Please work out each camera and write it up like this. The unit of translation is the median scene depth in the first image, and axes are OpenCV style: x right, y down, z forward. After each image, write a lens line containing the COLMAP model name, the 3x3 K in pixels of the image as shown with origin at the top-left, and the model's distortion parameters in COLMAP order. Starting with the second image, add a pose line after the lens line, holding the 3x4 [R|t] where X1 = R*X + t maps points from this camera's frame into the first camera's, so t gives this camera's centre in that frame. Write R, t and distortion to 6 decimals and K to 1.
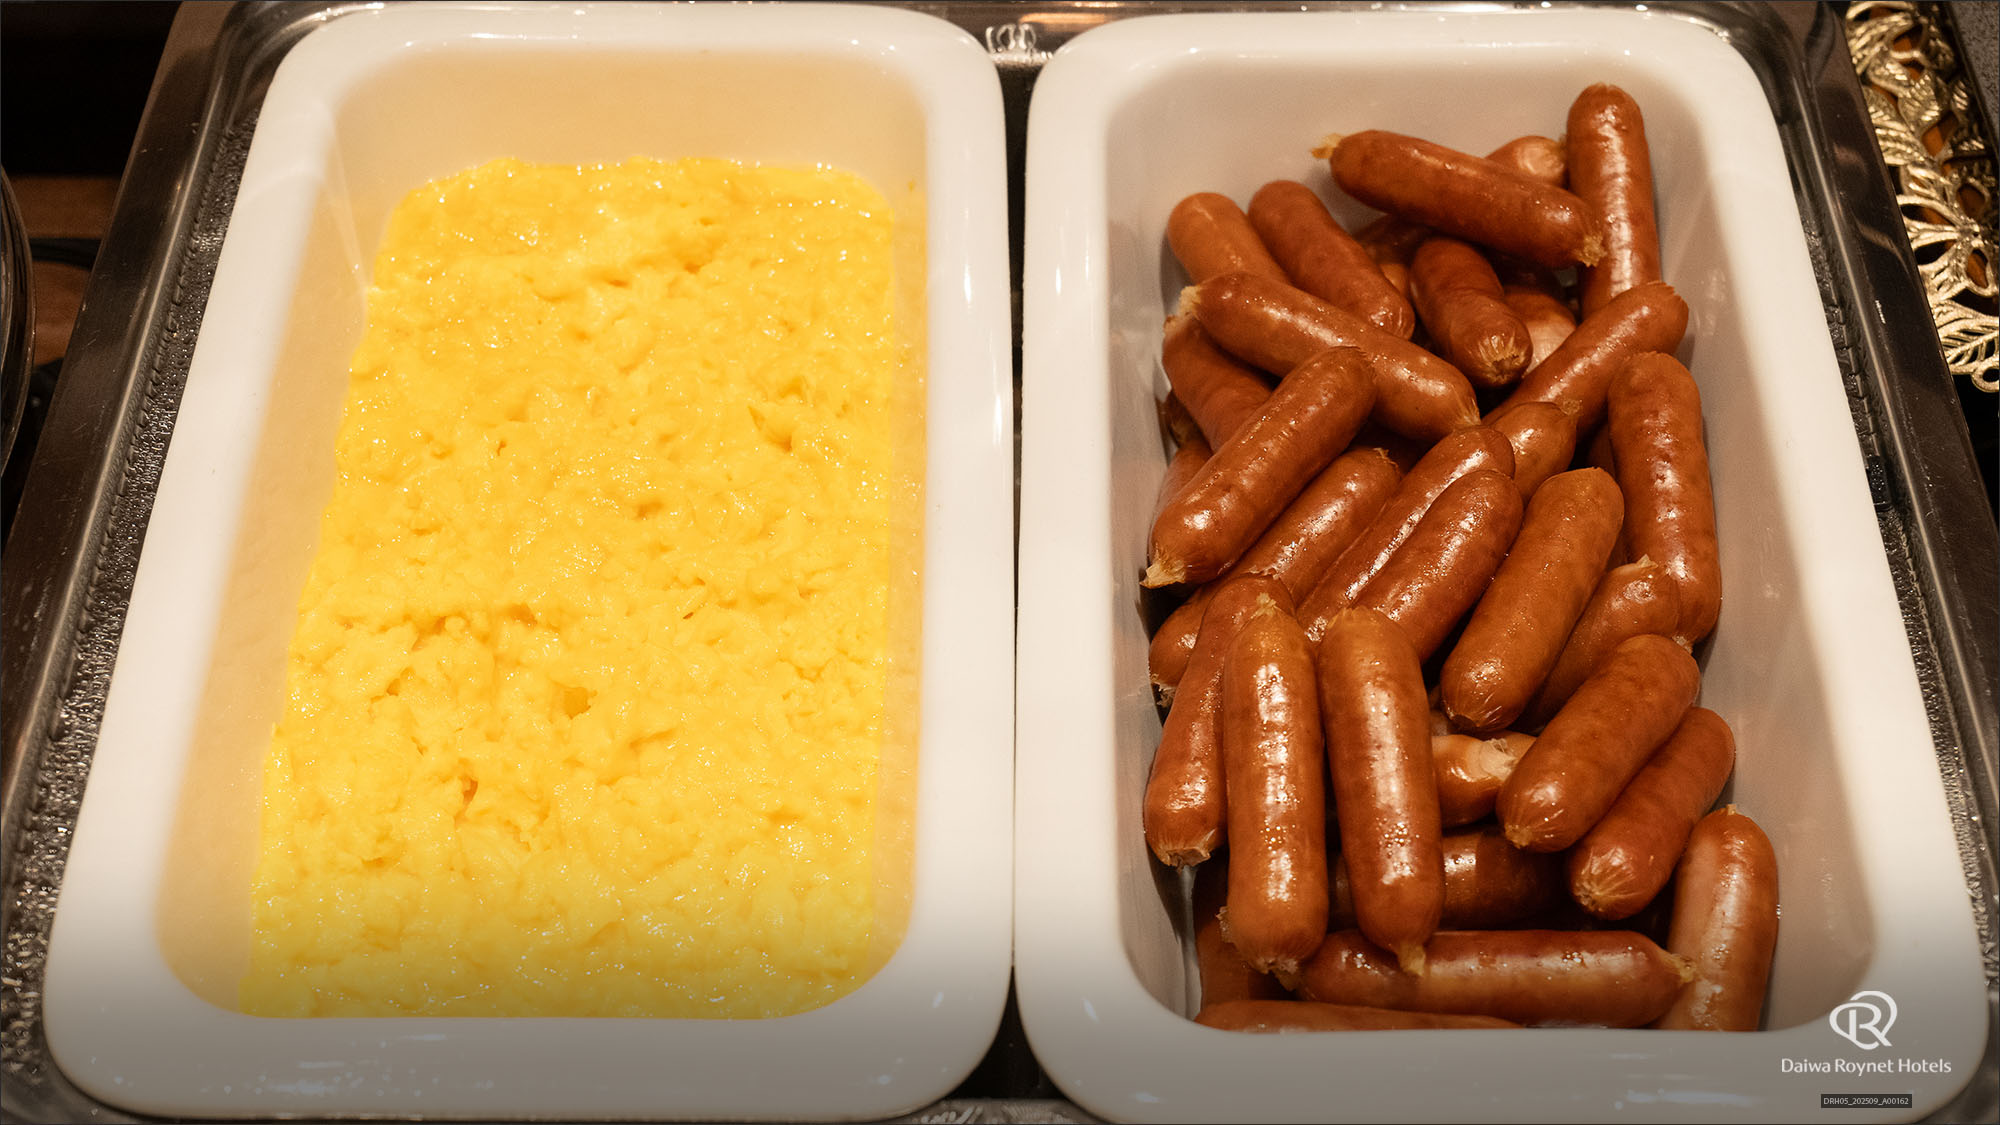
lens RADIAL K [[3309.9, 0, 1000.0], [0, 3309.9, 562.5], [0, 0, 1]] dist [0.136929, 0.037157]
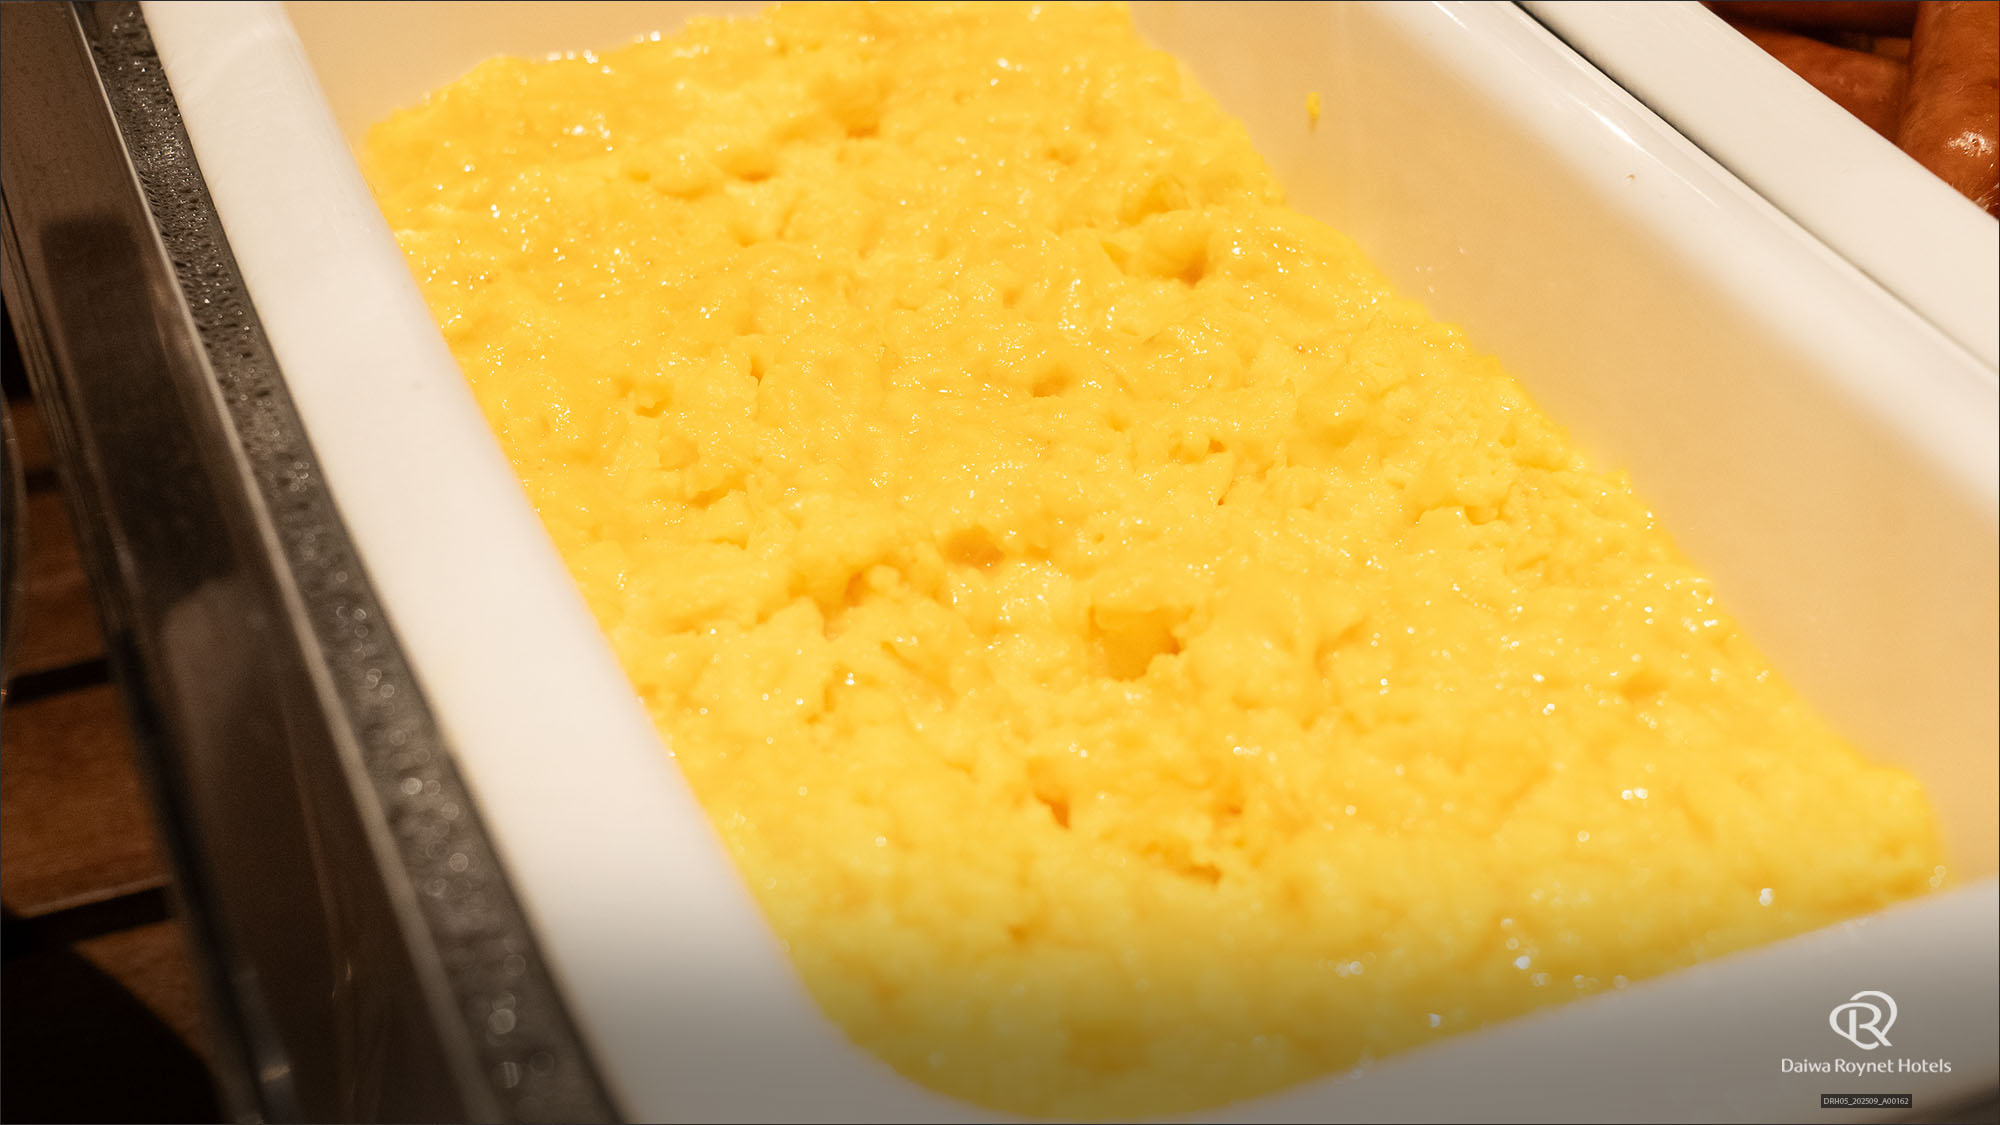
lens RADIAL K [[3309.9, 0, 1000.0], [0, 3309.9, 562.5], [0, 0, 1]] dist [0.136929, 0.037157]
pose [[0.927961, -0.223782, 0.298009, -0.308841], [0.280076, 0.946291, -0.161528, 0.110414], [-0.245856, 0.233357, 0.940797, 0.471121]]
